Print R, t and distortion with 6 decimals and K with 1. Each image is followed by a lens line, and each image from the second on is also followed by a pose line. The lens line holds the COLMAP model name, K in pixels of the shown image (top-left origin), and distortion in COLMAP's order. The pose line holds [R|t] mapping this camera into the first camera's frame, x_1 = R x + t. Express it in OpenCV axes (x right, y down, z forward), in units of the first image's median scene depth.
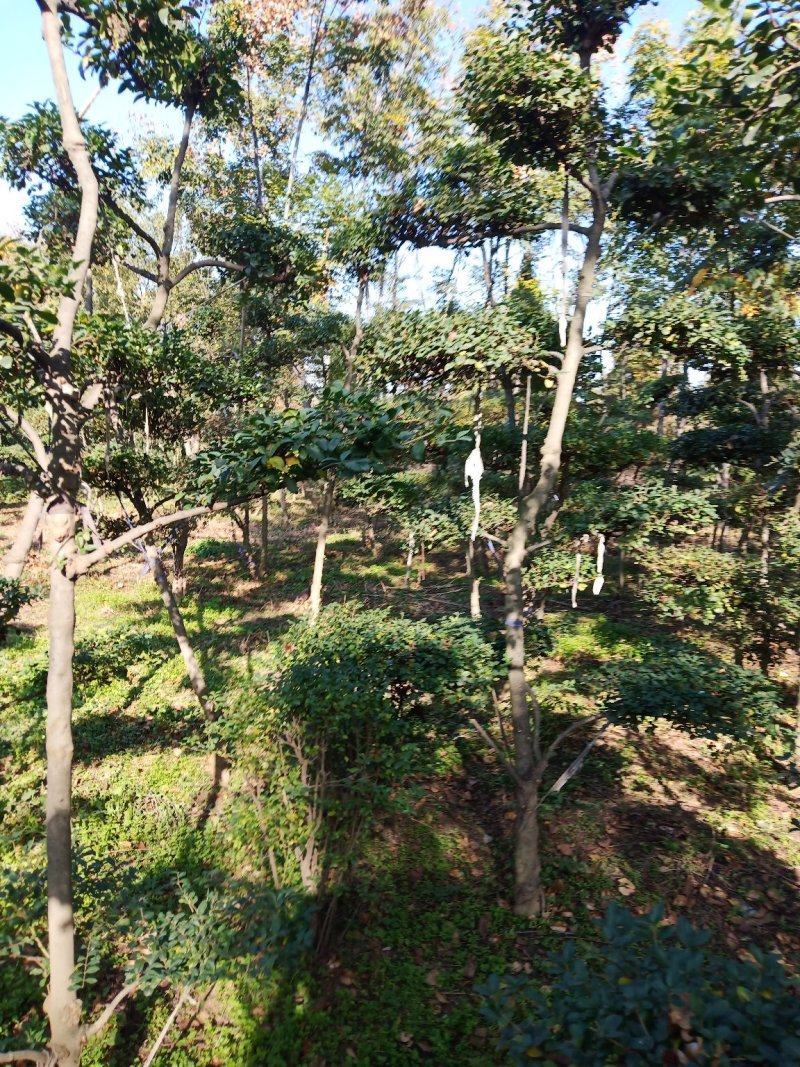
lens RADIAL K [[822.1, 0, 389.5], [0, 822.1, 513.6], [0, 0, 1]] dist [0.011899, -0.007410]
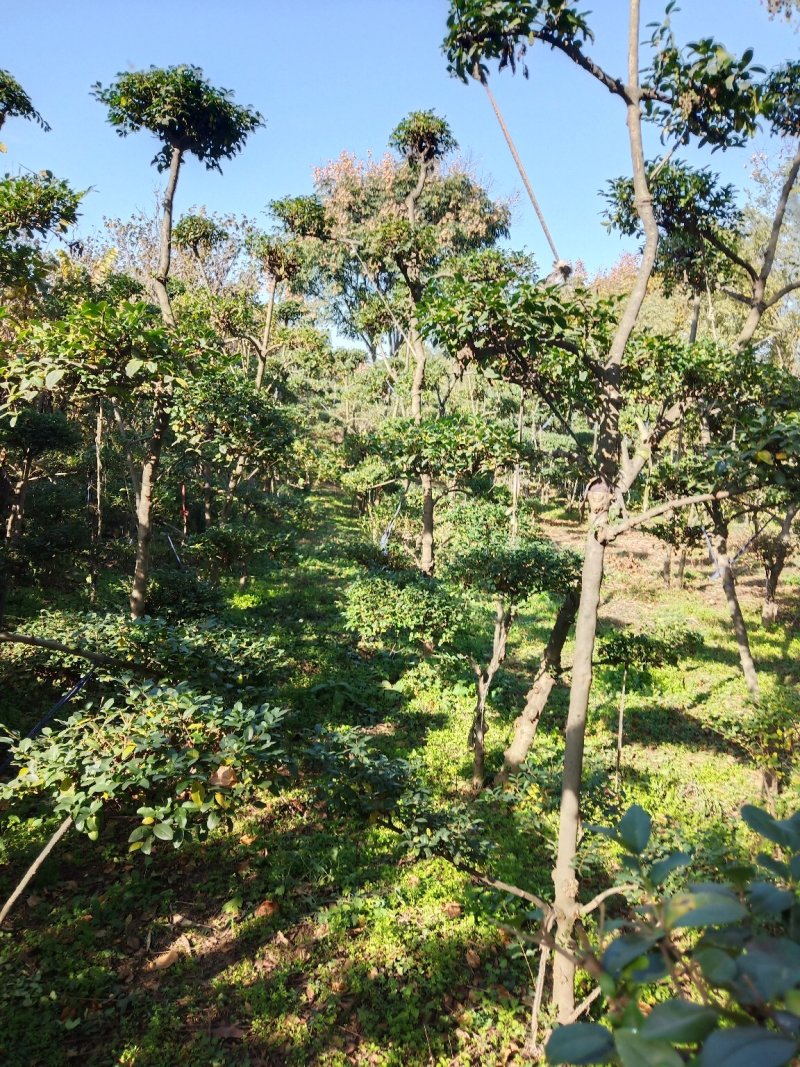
lens RADIAL K [[822.1, 0, 393.1], [0, 822.1, 540.1], [0, 0, 1]] dist [0.011899, -0.007410]
pose [[0.748690, 0.109010, -0.653896, 0.123691], [-0.110335, 0.993120, 0.039231, 0.035420], [0.653674, 0.042776, 0.755567, -0.107777]]
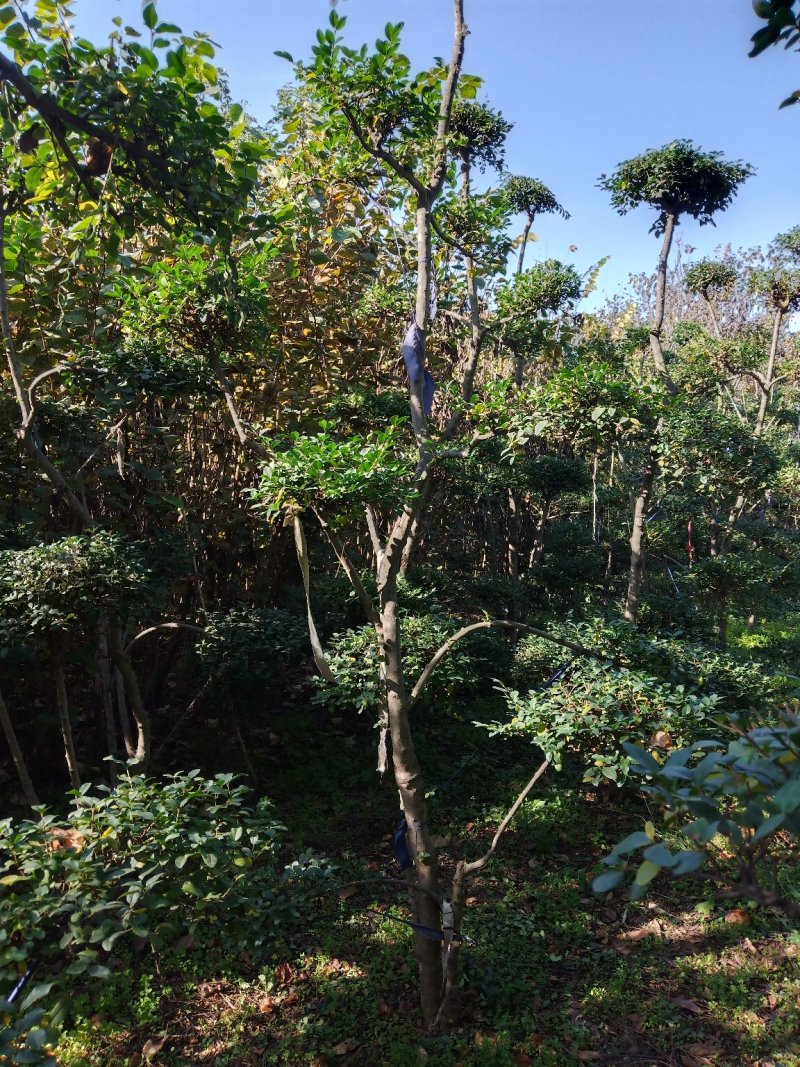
lens RADIAL K [[822.1, 0, 397.8], [0, 822.1, 549.6], [0, 0, 1]] dist [0.011899, -0.007410]
pose [[0.237289, 0.086342, -0.967594, 0.274339], [-0.099064, 0.993000, 0.064315, 0.049574], [0.966375, 0.080592, 0.244182, -0.141394]]
